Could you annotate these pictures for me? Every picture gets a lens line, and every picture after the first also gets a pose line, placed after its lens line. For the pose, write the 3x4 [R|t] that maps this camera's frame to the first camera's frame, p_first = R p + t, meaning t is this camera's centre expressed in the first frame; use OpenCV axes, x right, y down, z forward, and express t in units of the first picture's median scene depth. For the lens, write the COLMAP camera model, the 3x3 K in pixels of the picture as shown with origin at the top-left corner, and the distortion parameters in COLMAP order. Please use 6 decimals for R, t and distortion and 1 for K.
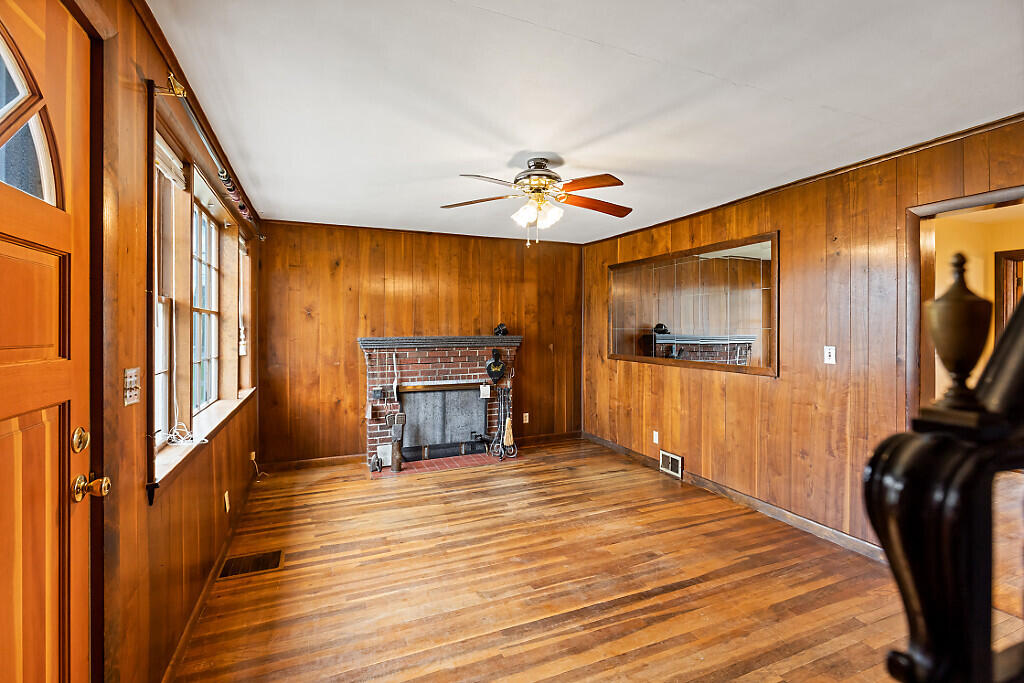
lens RADIAL K [[467.9, 0, 512.9], [0, 467.9, 329.3], [0, 0, 1]] dist [0.000118, -0.002254]
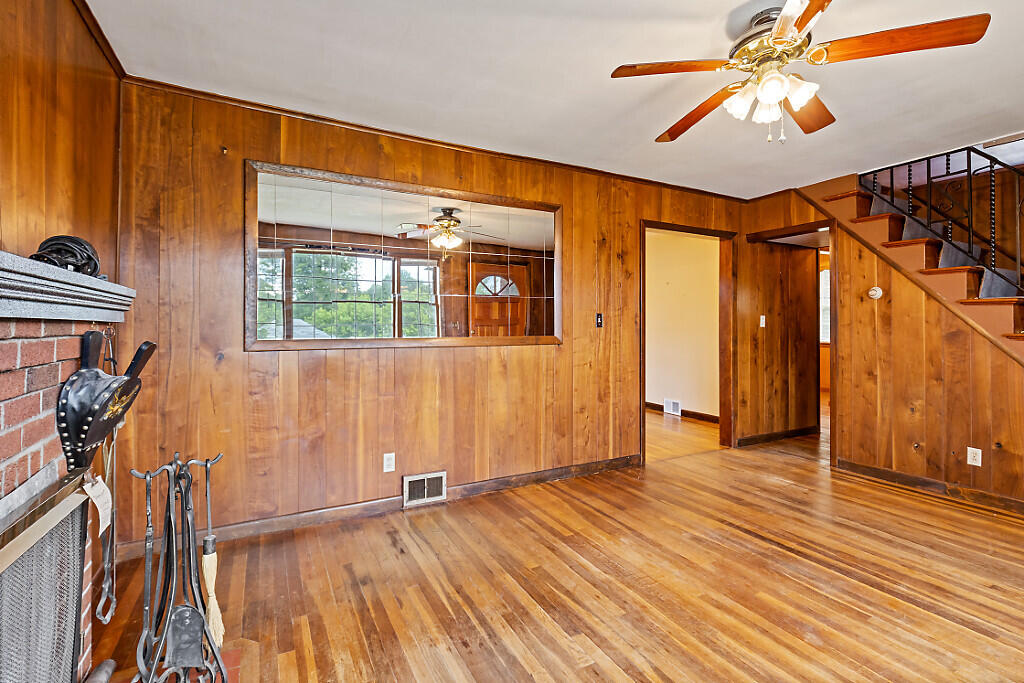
lens RADIAL K [[467.9, 0, 524.6], [0, 467.9, 325.8], [0, 0, 1]] dist [0.000118, -0.002254]
pose [[-0.089568, 0.000096, 0.995981, -0.427482], [0.007686, 0.999970, 0.000595, 0.053819], [-0.995951, 0.007708, -0.089566, 1.060769]]
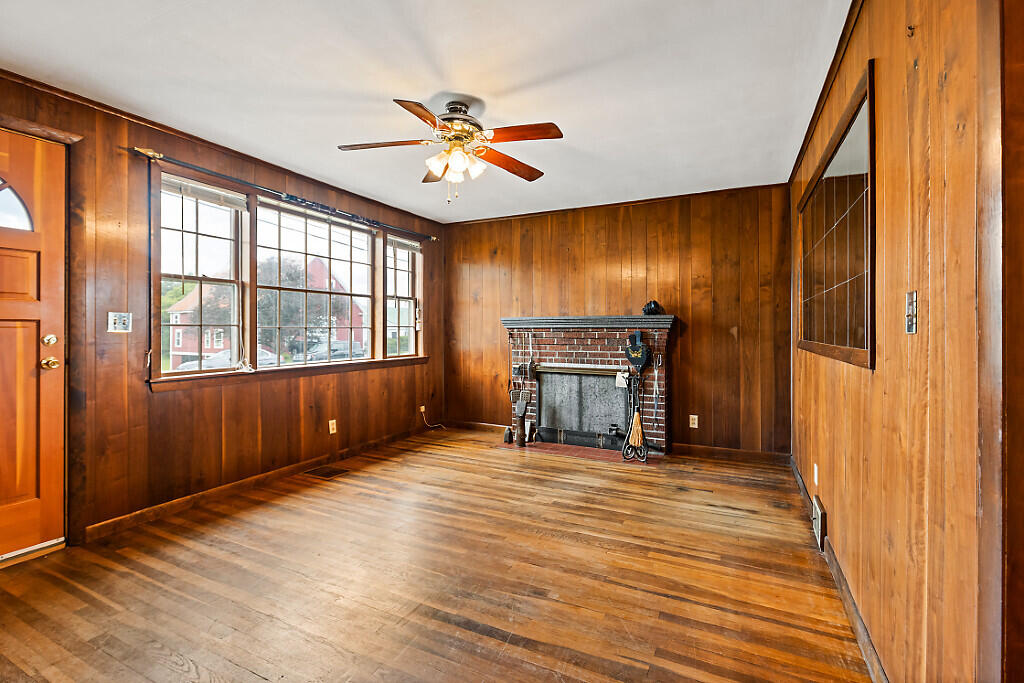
lens RADIAL K [[467.9, 0, 514.2], [0, 467.9, 333.3], [0, 0, 1]] dist [0.000118, -0.002254]
pose [[0.651165, 0.008598, -0.758888, 0.619103], [-0.005566, 0.999963, 0.006553, 0.055601], [0.758916, -0.000043, 0.651189, 0.374306]]
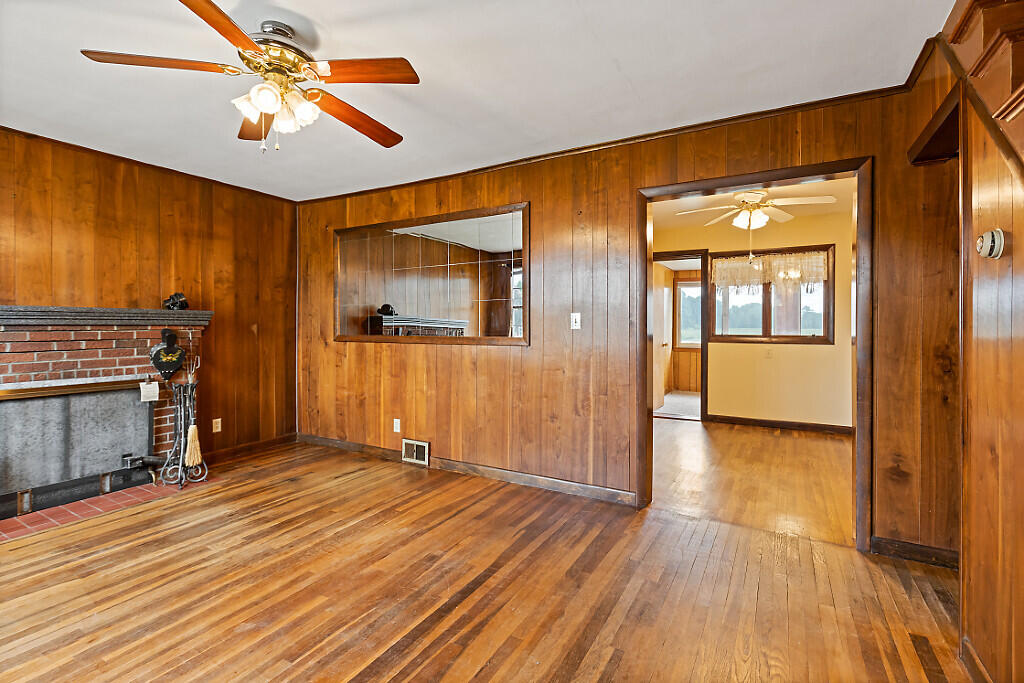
lens RADIAL K [[467.9, 0, 518.2], [0, 467.9, 331.0], [0, 0, 1]] dist [0.000118, -0.002254]
pose [[0.792303, -0.005705, 0.610101, -0.064879], [0.003424, 0.999982, 0.004904, 0.057956], [-0.610118, -0.001797, 0.792309, 0.188967]]
